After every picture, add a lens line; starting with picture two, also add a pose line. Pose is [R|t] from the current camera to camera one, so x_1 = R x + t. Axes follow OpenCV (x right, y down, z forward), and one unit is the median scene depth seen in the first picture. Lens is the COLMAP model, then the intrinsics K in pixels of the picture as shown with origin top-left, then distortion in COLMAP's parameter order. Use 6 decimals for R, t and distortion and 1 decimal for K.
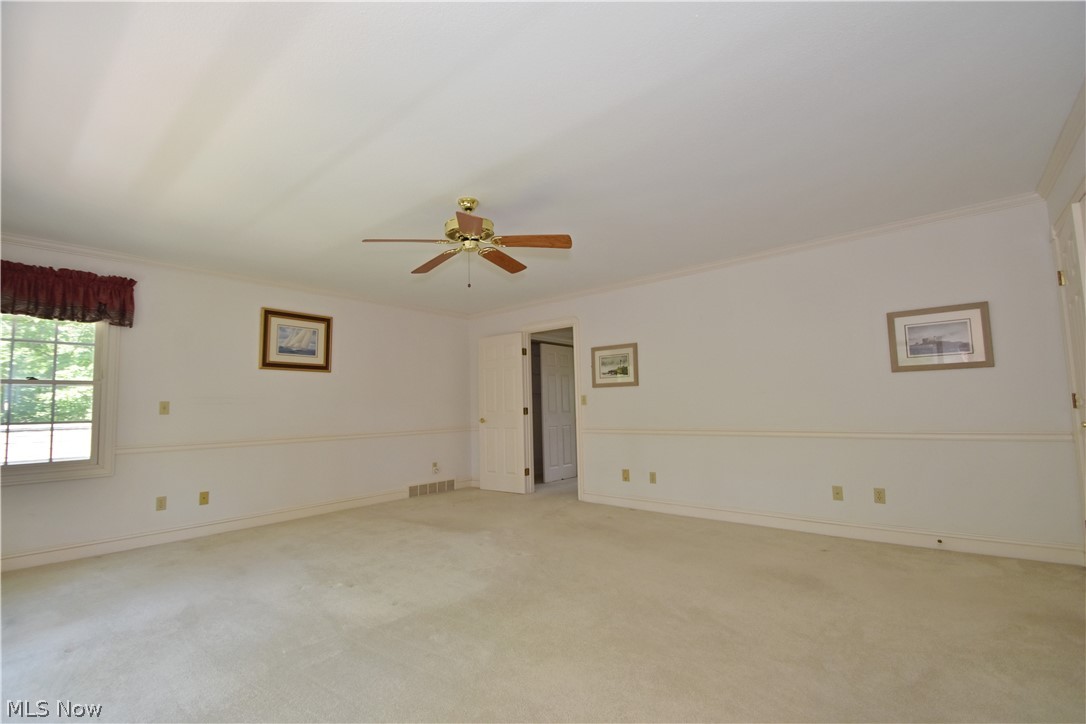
lens RADIAL K [[479.1, 0, 541.8], [0, 479.1, 362.2], [0, 0, 1]] dist [-0.000651, -0.000108]
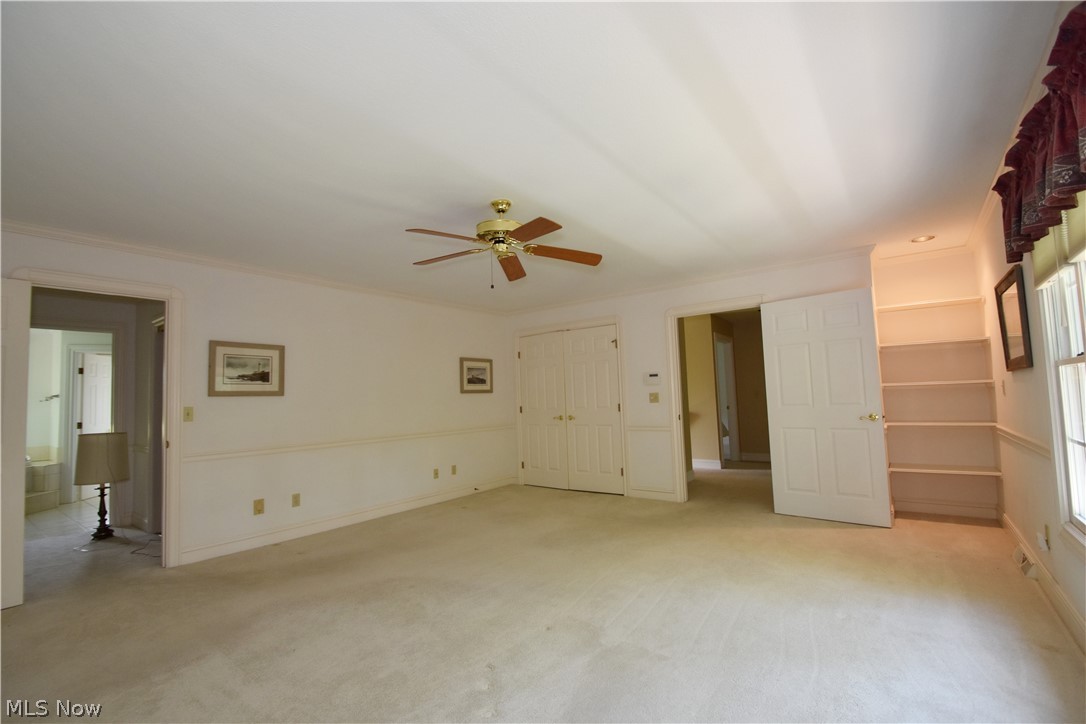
lens RADIAL K [[479.1, 0, 542.1], [0, 479.1, 367.4], [0, 0, 1]] dist [-0.000651, -0.000108]
pose [[-0.061054, 0.103490, 0.992755, -0.671281], [-0.044360, 0.993346, -0.106280, 0.068062], [-0.997148, -0.050527, -0.056057, 0.580752]]
